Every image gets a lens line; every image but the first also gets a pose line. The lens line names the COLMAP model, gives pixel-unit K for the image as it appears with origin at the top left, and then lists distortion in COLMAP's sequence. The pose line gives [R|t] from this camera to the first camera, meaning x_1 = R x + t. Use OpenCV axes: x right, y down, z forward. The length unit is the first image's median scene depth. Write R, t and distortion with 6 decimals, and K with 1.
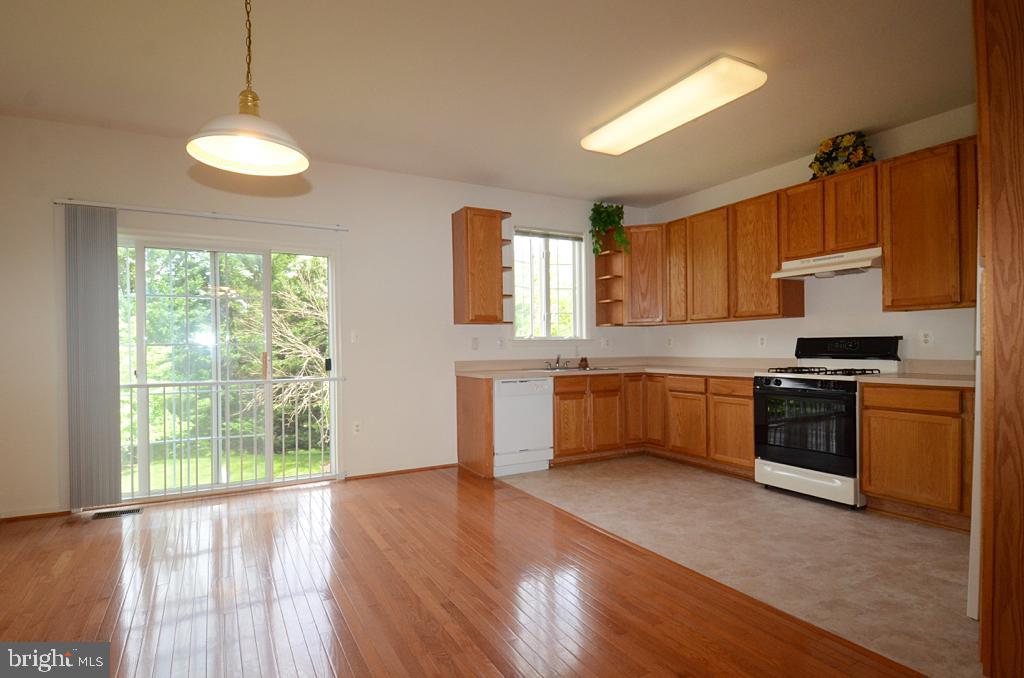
lens RADIAL K [[553.3, 0, 513.3], [0, 553.3, 346.8], [0, 0, 1]] dist [-0.011219, -0.016869]
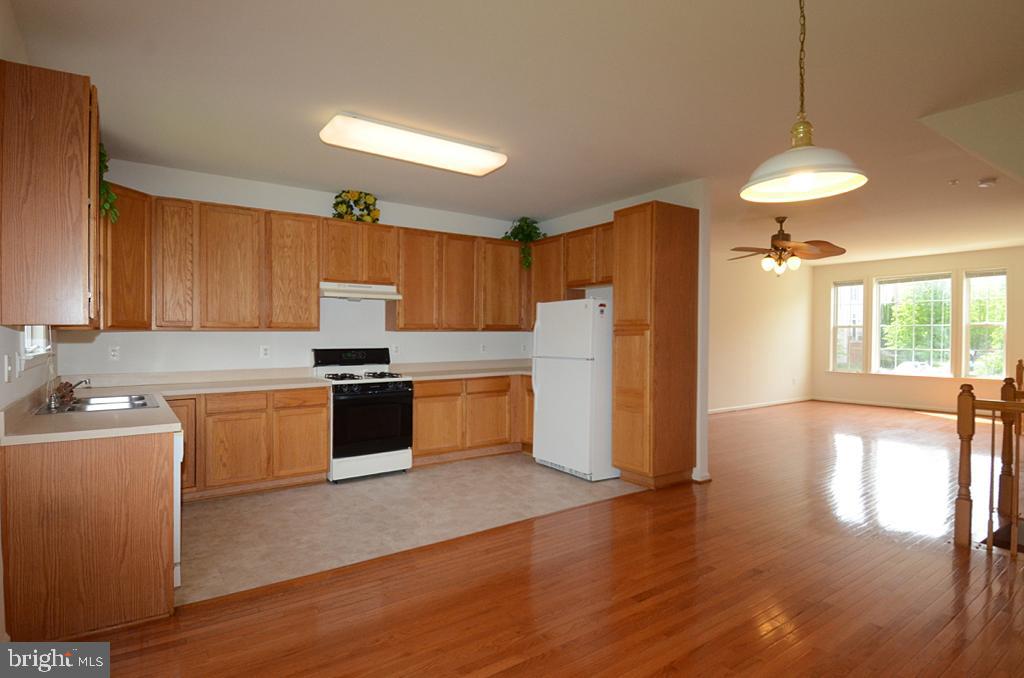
lens RADIAL K [[522.6, 0, 514.0], [0, 522.6, 338.3], [0, 0, 1]] dist [0.024106, 0.000158]
pose [[-0.143944, 0.006137, 0.989567, -0.684754], [-0.001165, 0.999979, -0.006371, -0.034706], [-0.989585, -0.002069, -0.143934, 0.835498]]
